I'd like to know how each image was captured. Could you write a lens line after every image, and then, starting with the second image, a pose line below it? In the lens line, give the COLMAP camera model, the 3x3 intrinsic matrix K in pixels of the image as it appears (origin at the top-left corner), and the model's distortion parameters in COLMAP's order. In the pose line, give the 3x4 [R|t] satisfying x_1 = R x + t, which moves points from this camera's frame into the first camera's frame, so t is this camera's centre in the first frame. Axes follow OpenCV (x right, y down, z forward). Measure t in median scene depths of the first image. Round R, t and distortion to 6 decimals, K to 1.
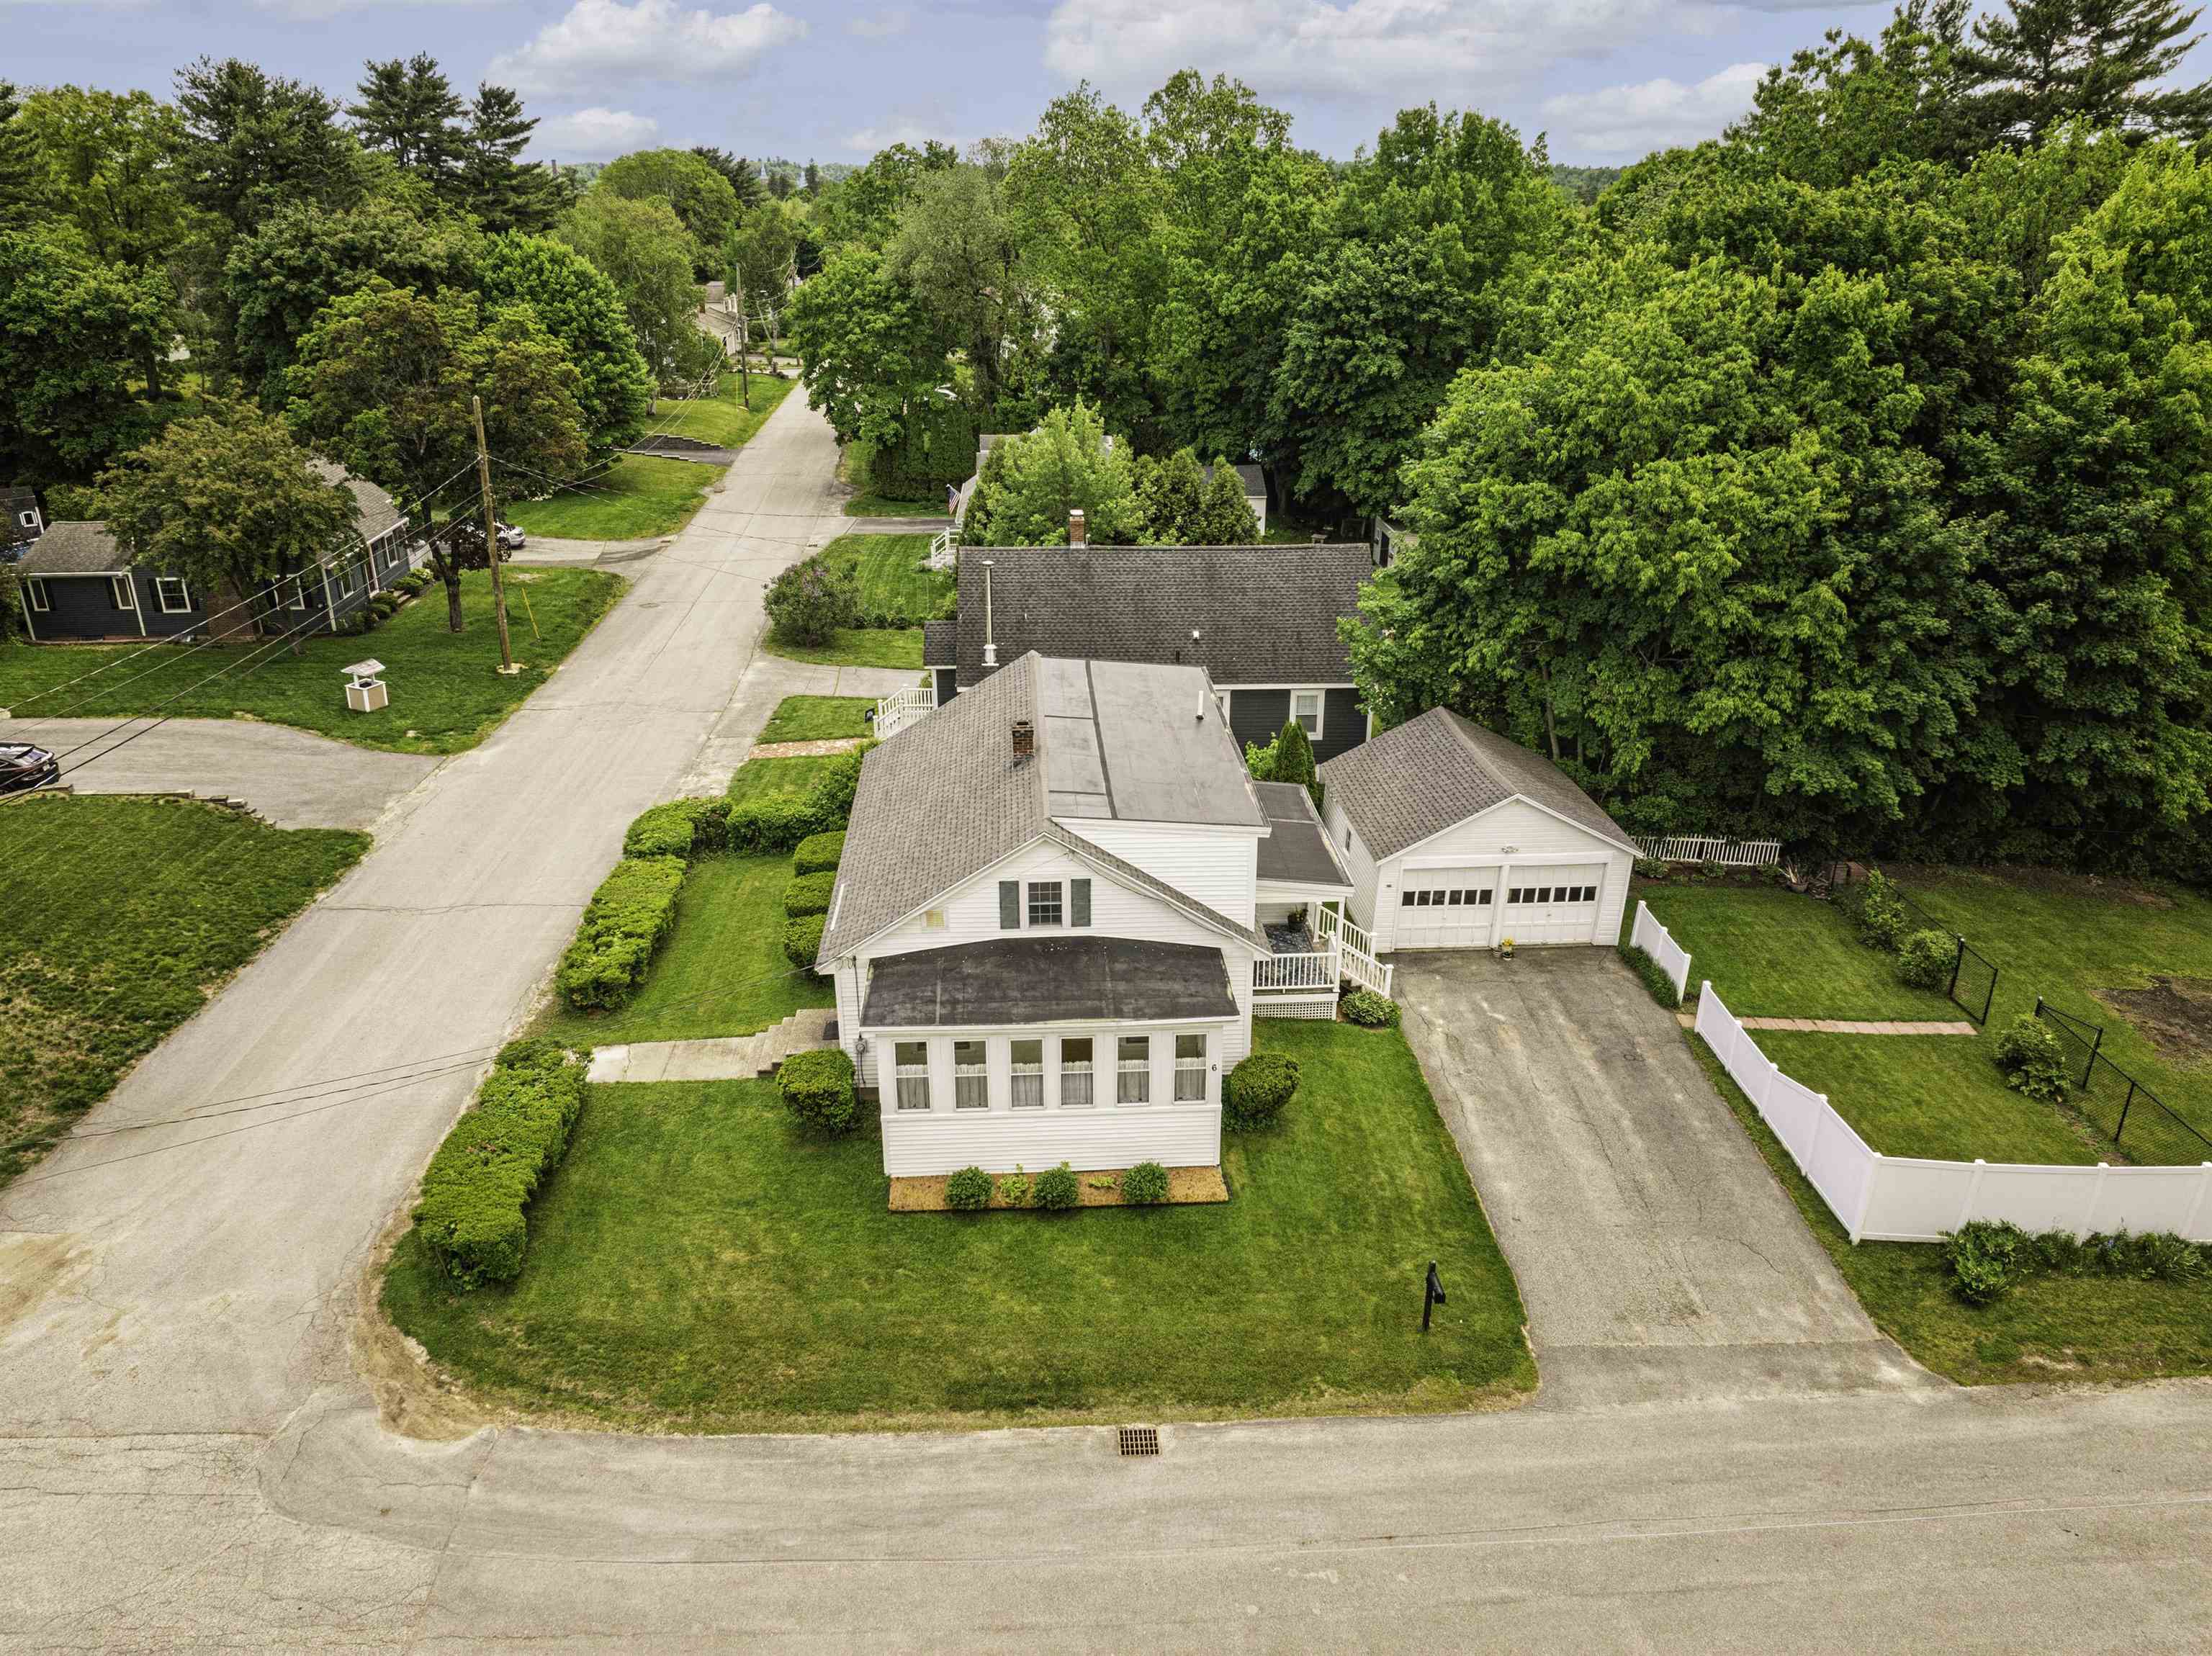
lens RADIAL K [[1536.6, 0, 1106.0], [0, 1536.6, 828.0], [0, 0, 1]] dist [-0.038648, 0.009891]
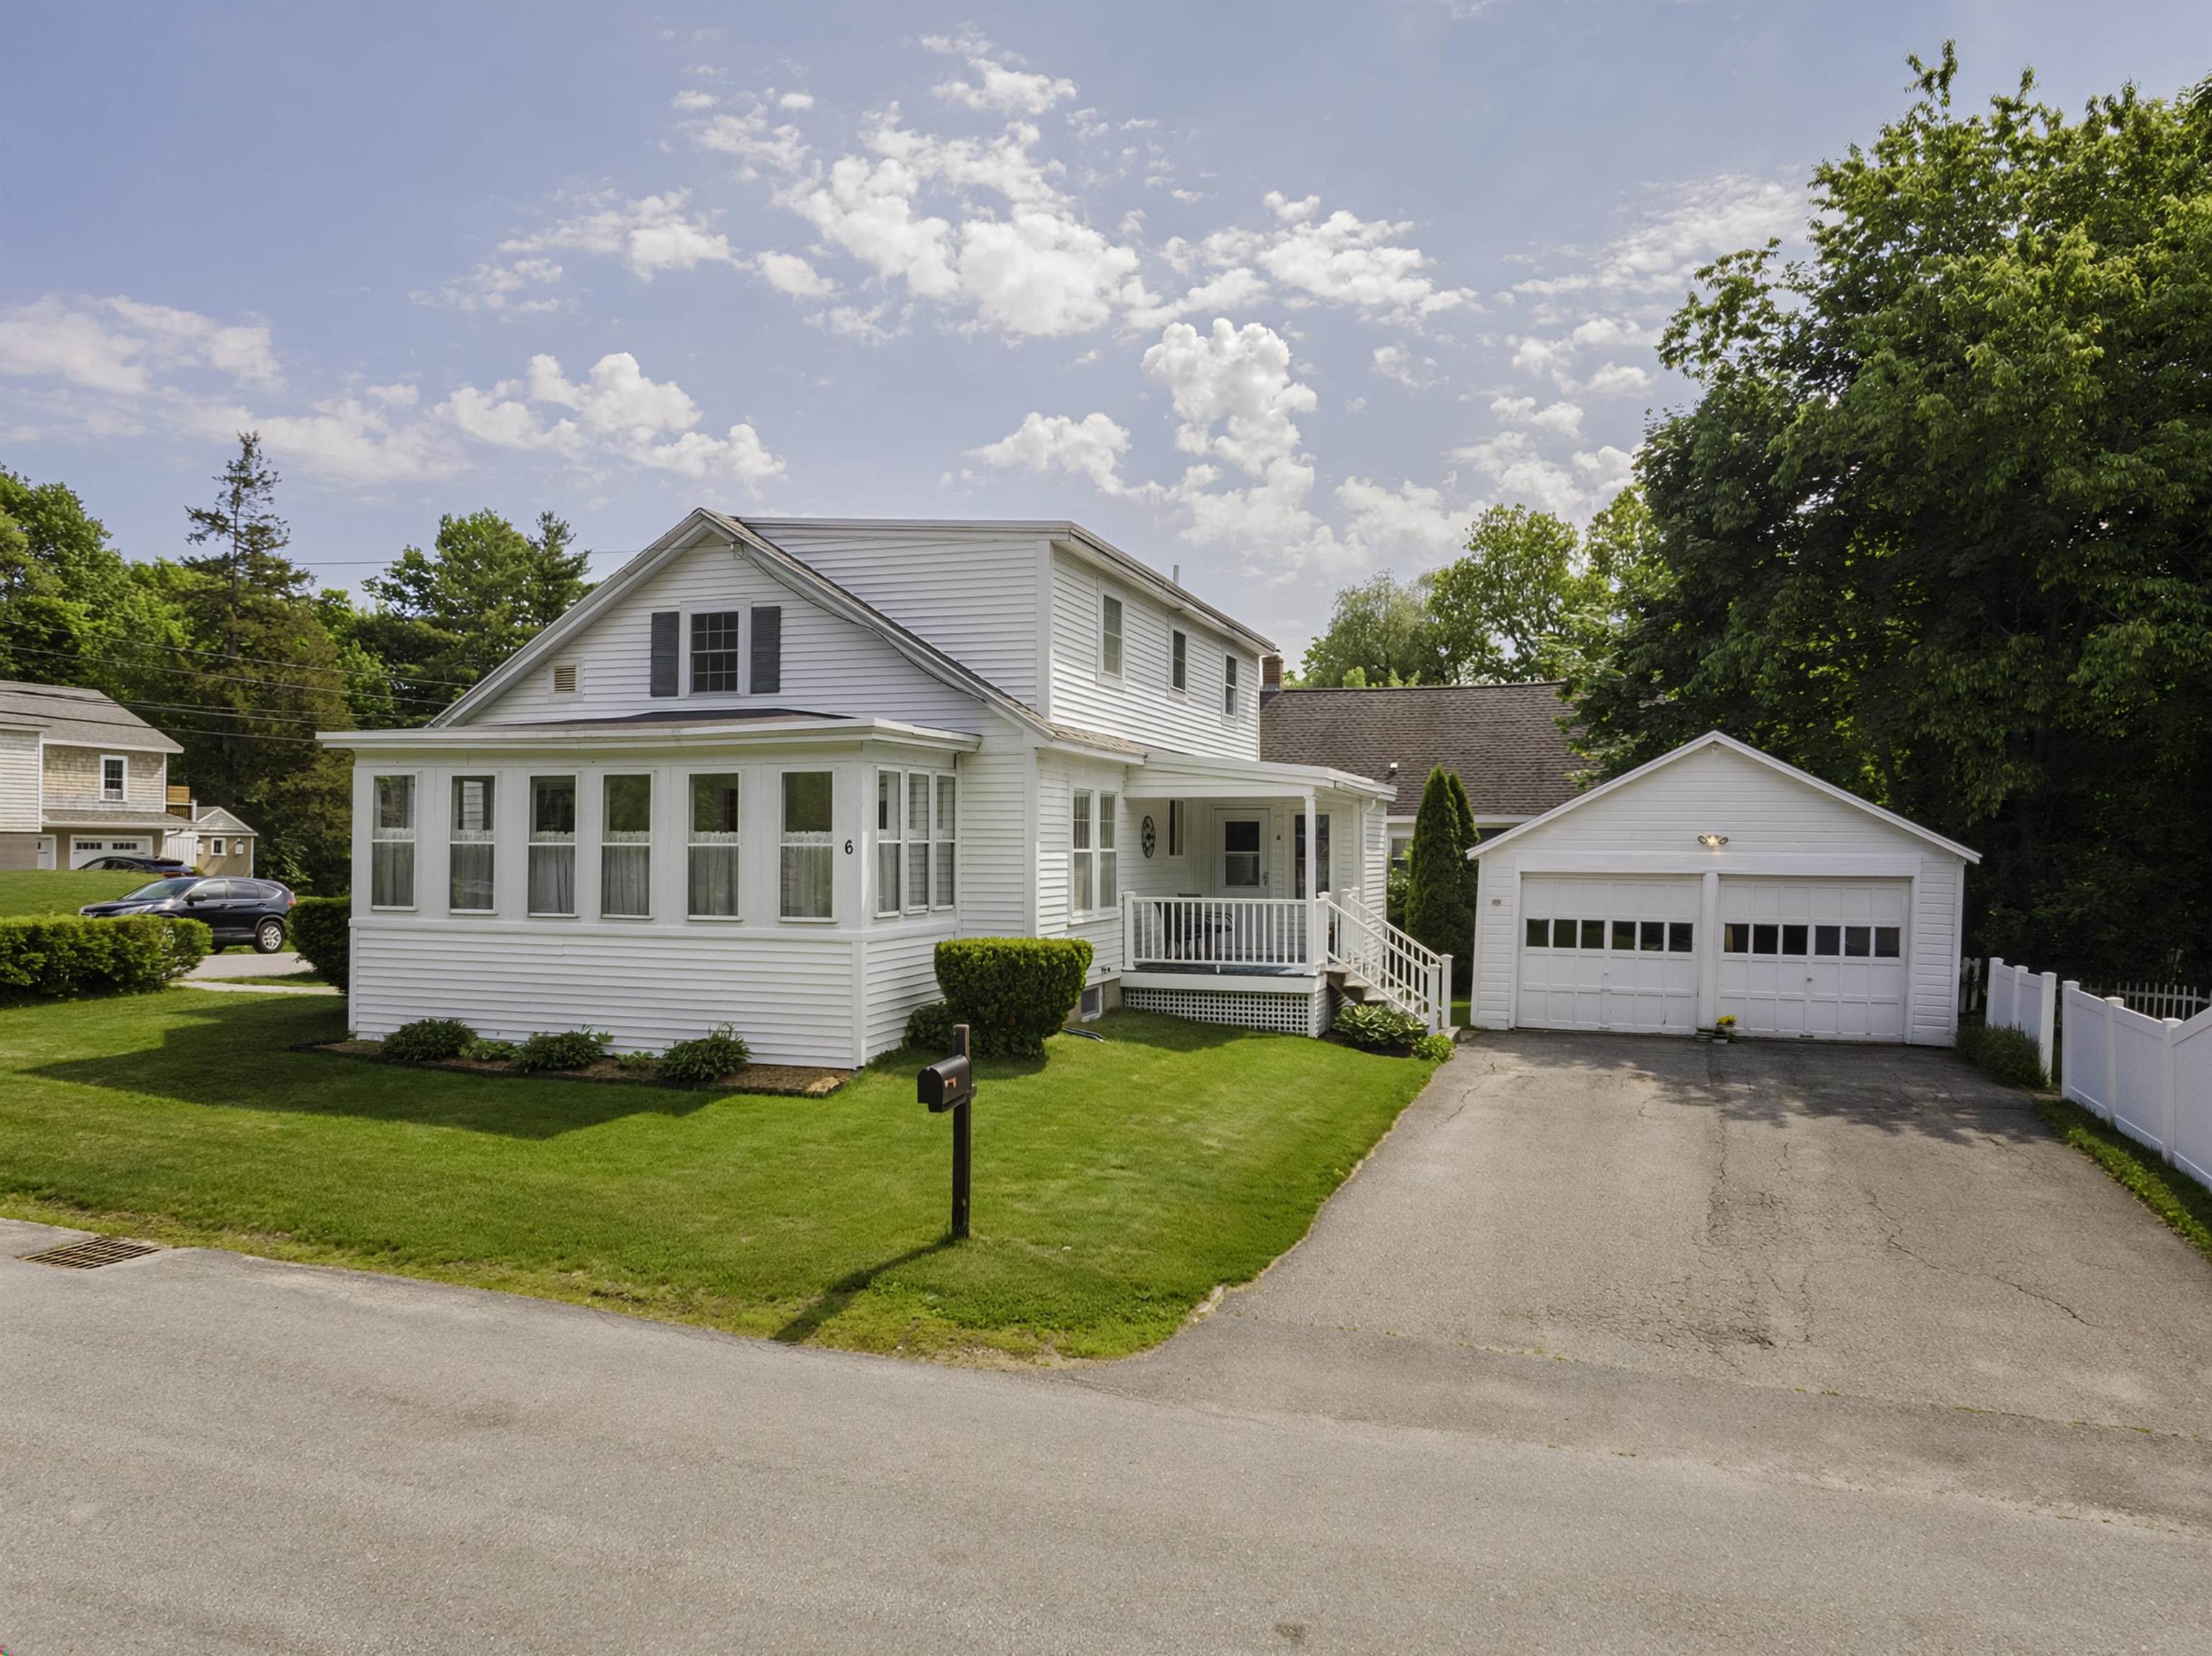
lens RADIAL K [[1541.7, 0, 1106.0], [0, 1541.7, 828.0], [0, 0, 1]] dist [-0.035835, 0.005386]
pose [[0.928044, -0.004019, -0.372449, 0.280446], [-0.144480, 0.917765, -0.369910, 0.266646], [0.343308, 0.397104, 0.851145, 0.457335]]
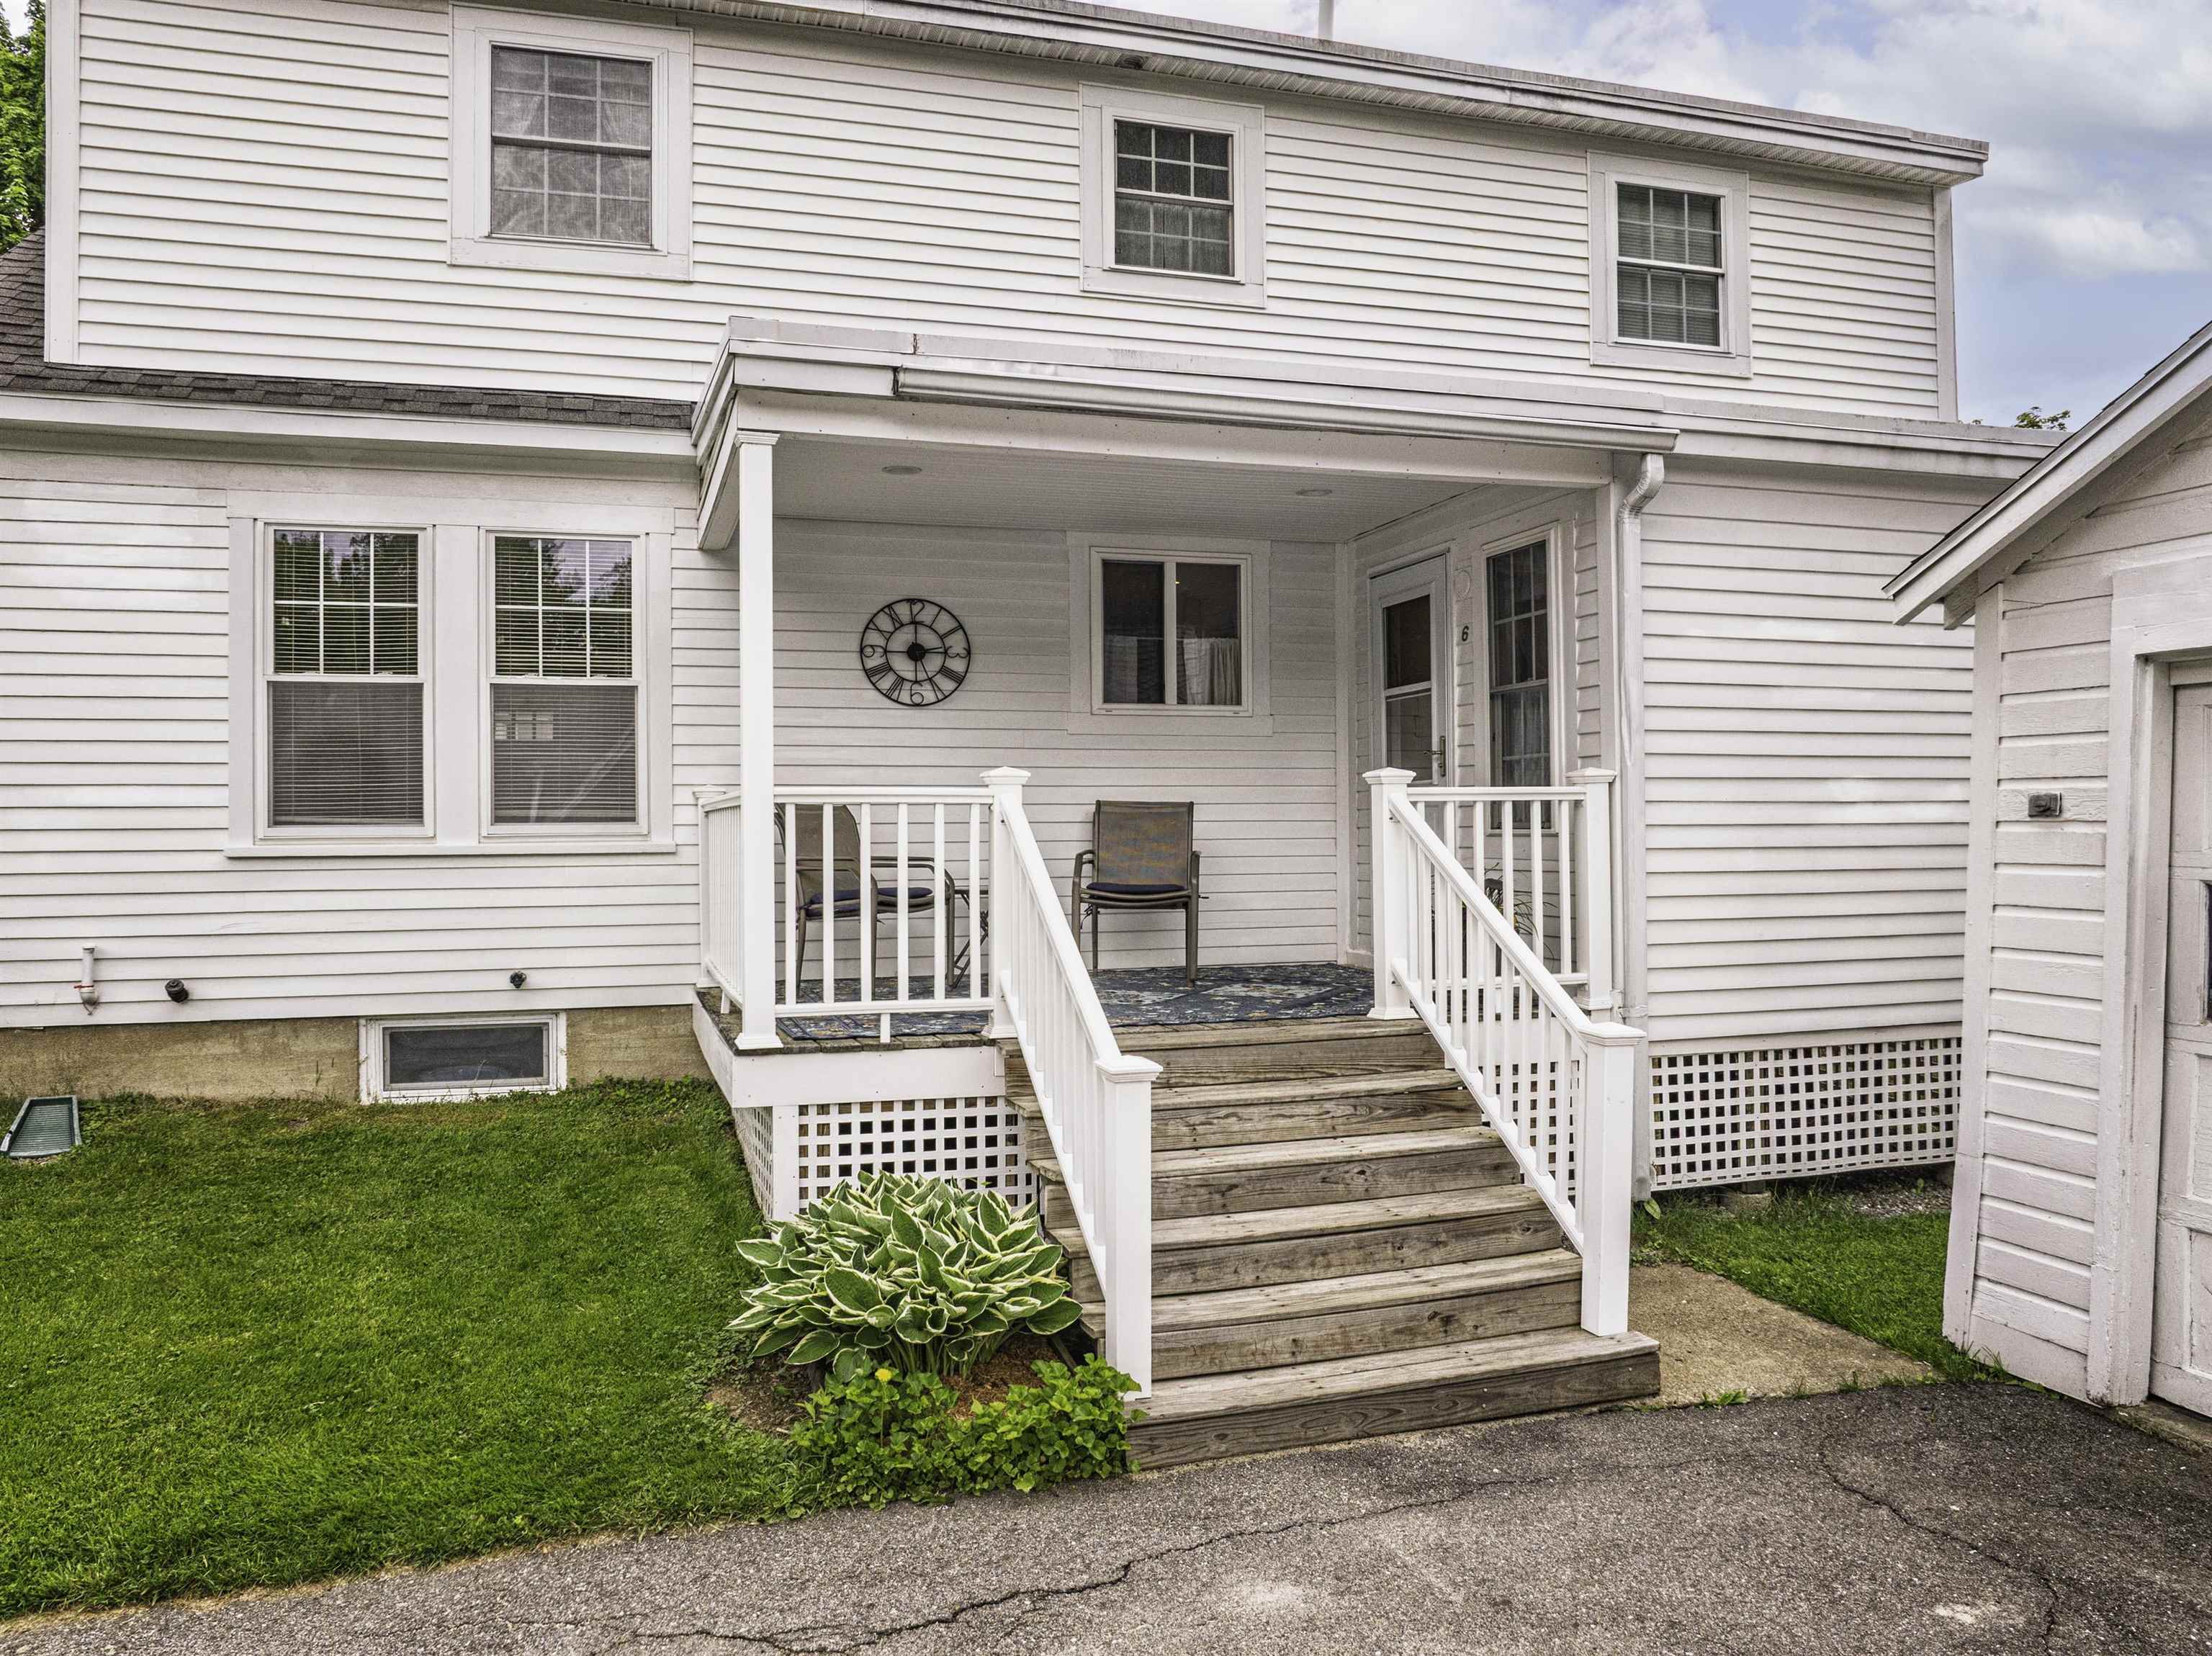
lens RADIAL K [[1541.7, 0, 1106.0], [0, 1541.7, 828.0], [0, 0, 1]] dist [-0.035835, 0.005386]
pose [[0.231143, -0.007788, -0.972889, 0.306331], [-0.363385, 0.926910, -0.093754, 0.083270], [0.902510, 0.375204, 0.211419, 0.957585]]
